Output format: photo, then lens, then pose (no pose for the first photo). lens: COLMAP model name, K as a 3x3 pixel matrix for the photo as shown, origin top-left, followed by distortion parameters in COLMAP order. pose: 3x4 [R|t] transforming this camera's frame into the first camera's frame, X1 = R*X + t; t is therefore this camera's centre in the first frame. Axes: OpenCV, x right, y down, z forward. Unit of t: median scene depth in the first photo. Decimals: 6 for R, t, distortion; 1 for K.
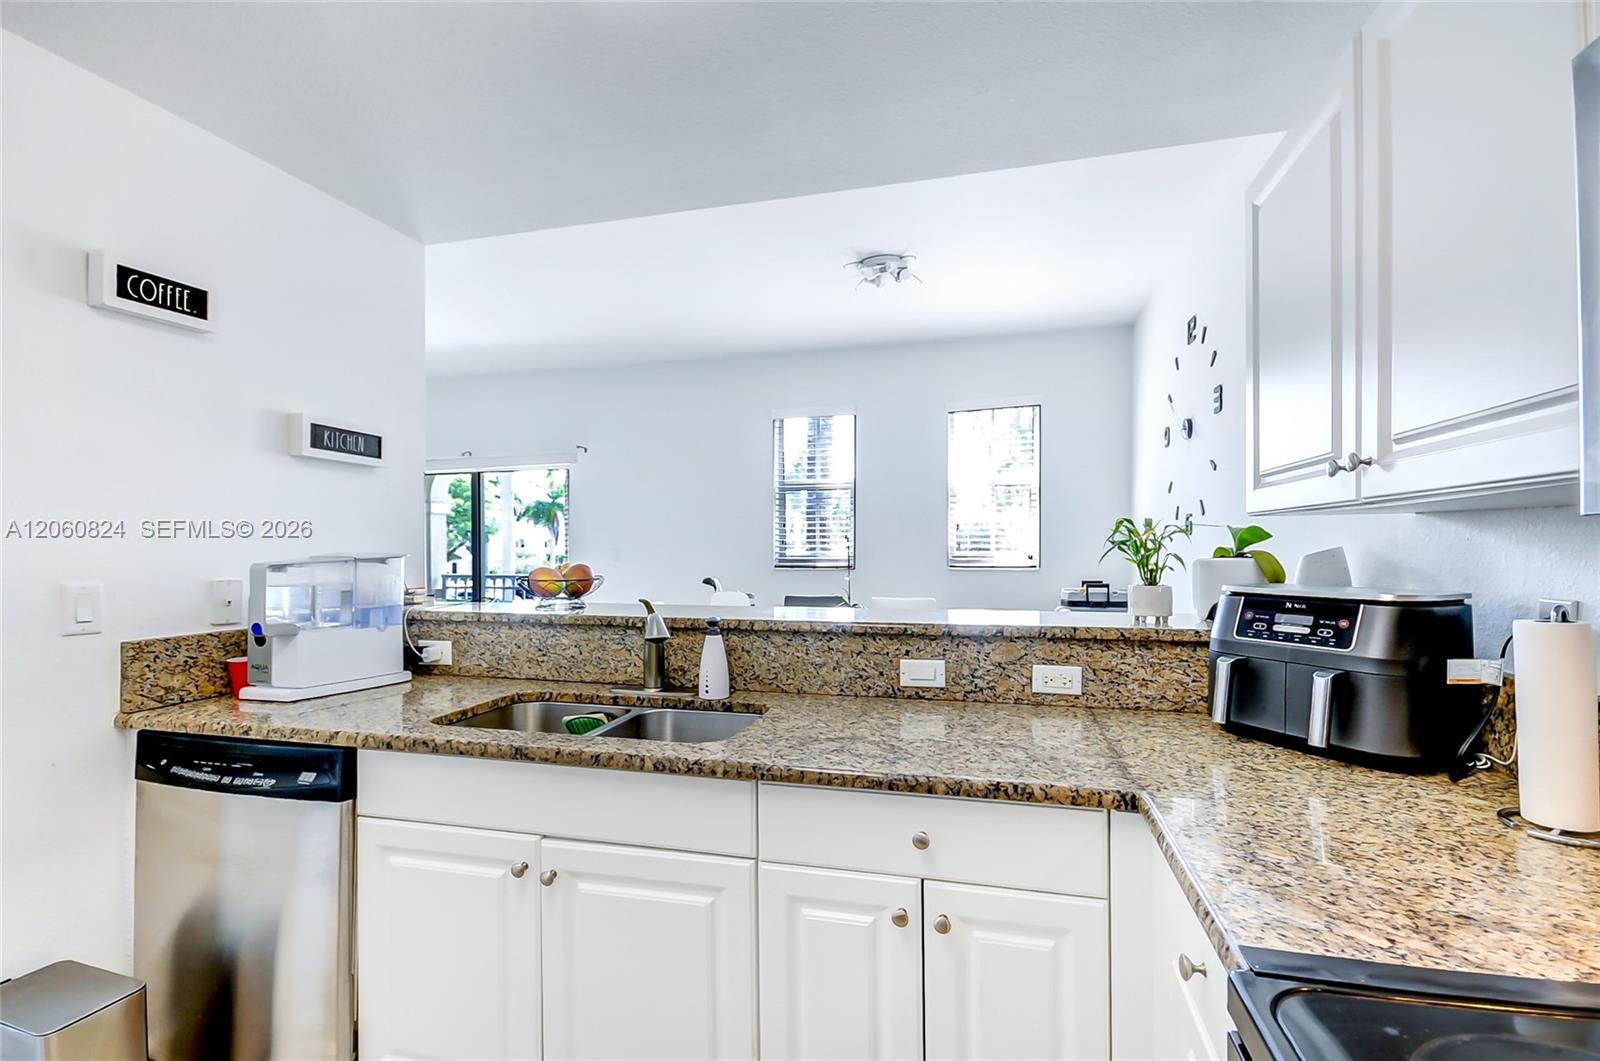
lens RADIAL K [[693.7, 0, 793.3], [0, 693.7, 545.0], [0, 0, 1]] dist [0.000526, 0.000367]
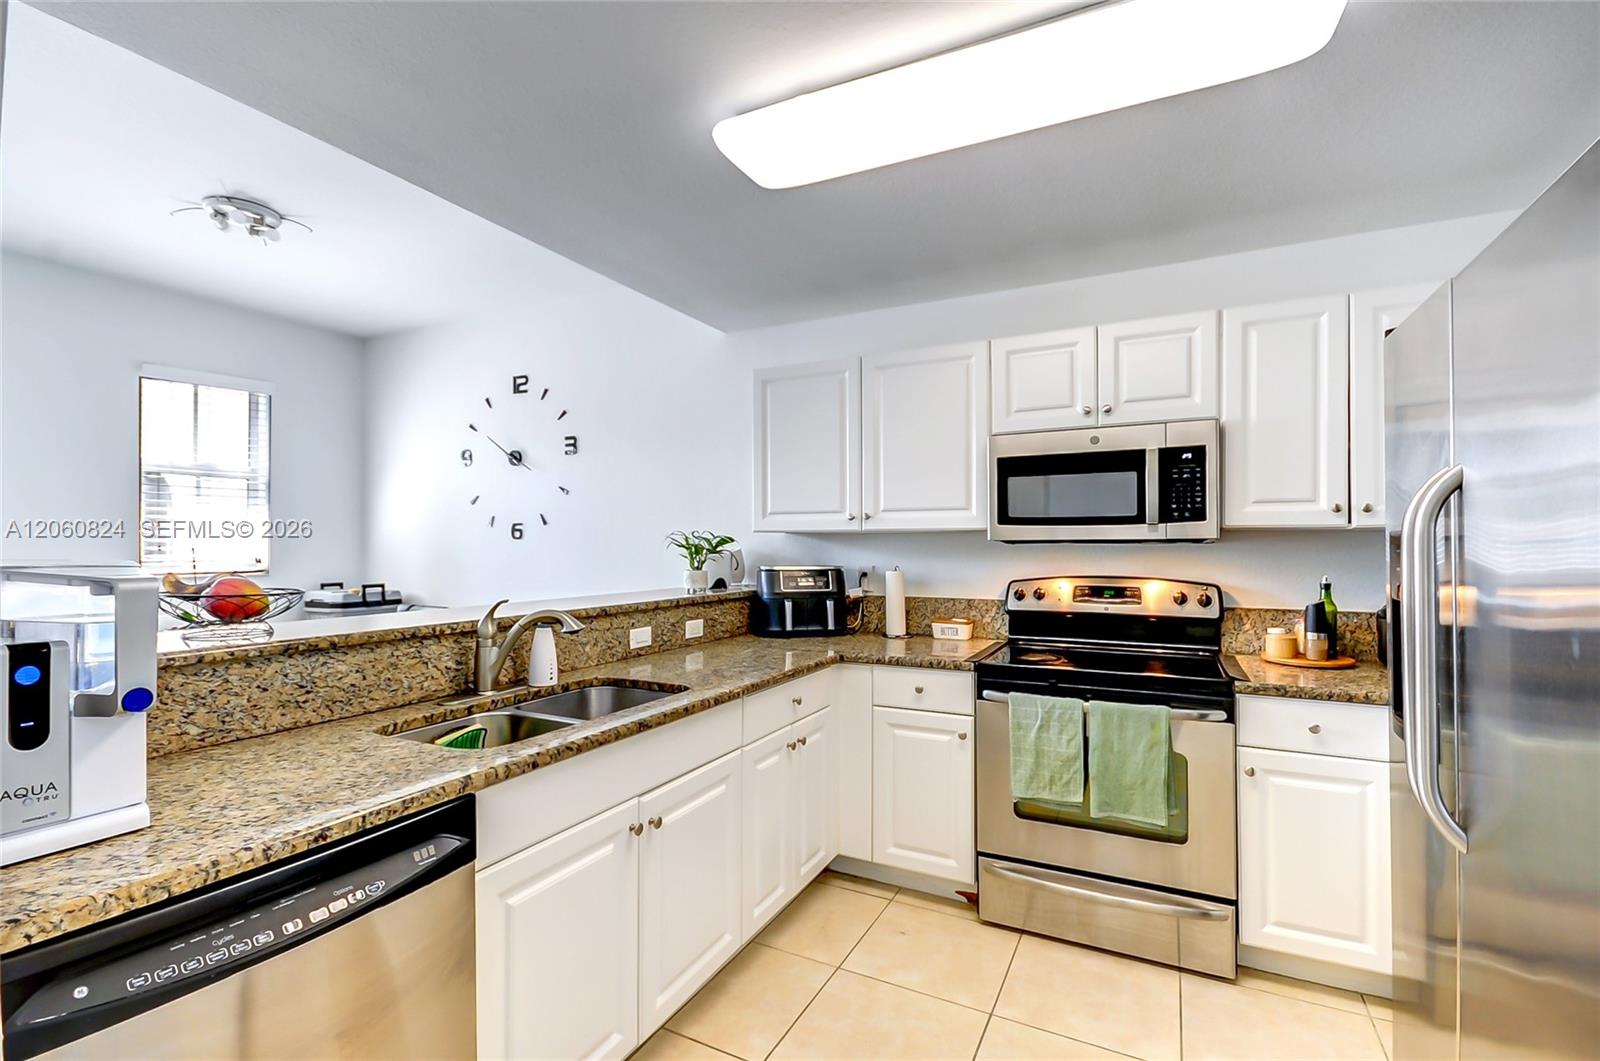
lens RADIAL K [[757.7, 0, 735.7], [0, 757.7, 536.9], [0, 0, 1]] dist [0.002401, 0.000269]
pose [[0.272974, 0.012562, 0.961940, -1.144648], [0.001070, 0.999910, -0.013361, 0.001924], [-0.962021, 0.004676, 0.272936, 0.365918]]
